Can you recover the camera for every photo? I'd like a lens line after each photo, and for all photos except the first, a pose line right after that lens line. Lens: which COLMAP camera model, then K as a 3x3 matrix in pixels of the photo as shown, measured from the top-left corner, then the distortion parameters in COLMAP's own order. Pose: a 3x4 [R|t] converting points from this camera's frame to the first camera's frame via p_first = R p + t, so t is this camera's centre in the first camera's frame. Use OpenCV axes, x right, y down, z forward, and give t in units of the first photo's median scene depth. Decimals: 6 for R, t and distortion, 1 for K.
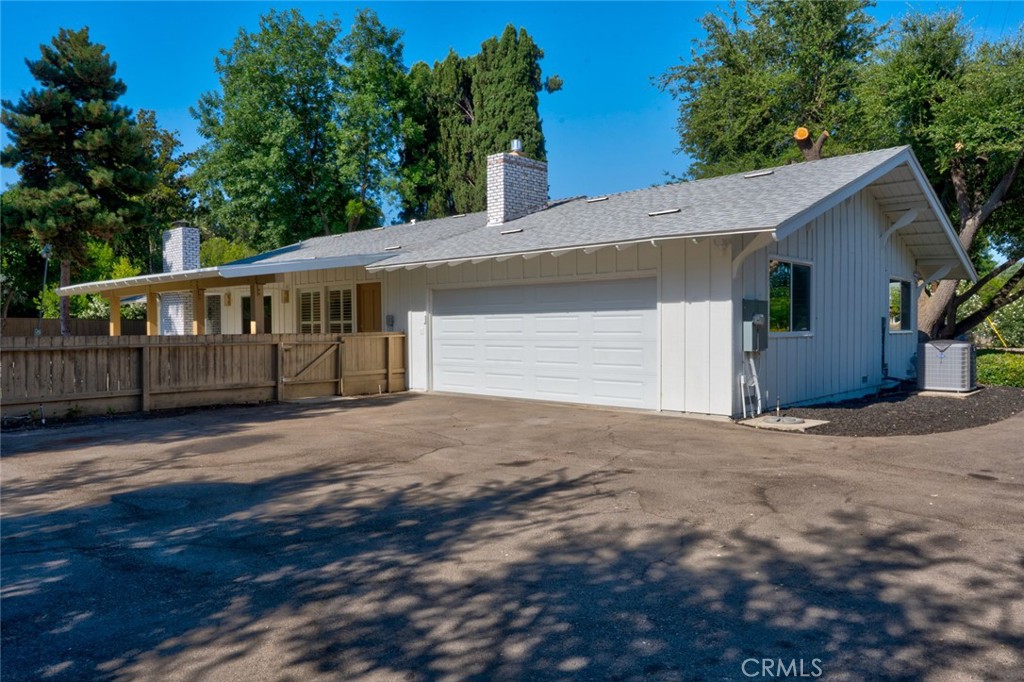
lens RADIAL K [[726.3, 0, 512.0], [0, 726.3, 341.0], [0, 0, 1]] dist [0.010193, -0.003625]
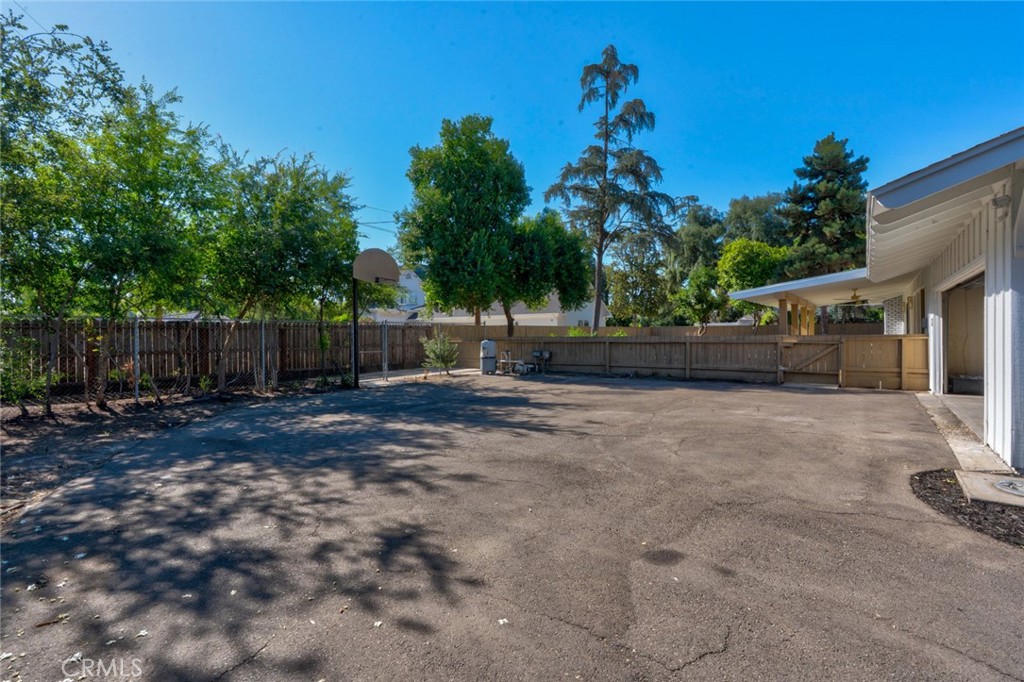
lens RADIAL K [[465.3, 0, 512.0], [0, 465.3, 341.0], [0, 0, 1]] dist [-0.000597, -0.000022]
pose [[0.081567, 0.020279, -0.996462, 0.571445], [-0.010941, 0.999751, 0.019450, -0.011488], [0.996608, 0.009316, 0.081768, 0.439141]]
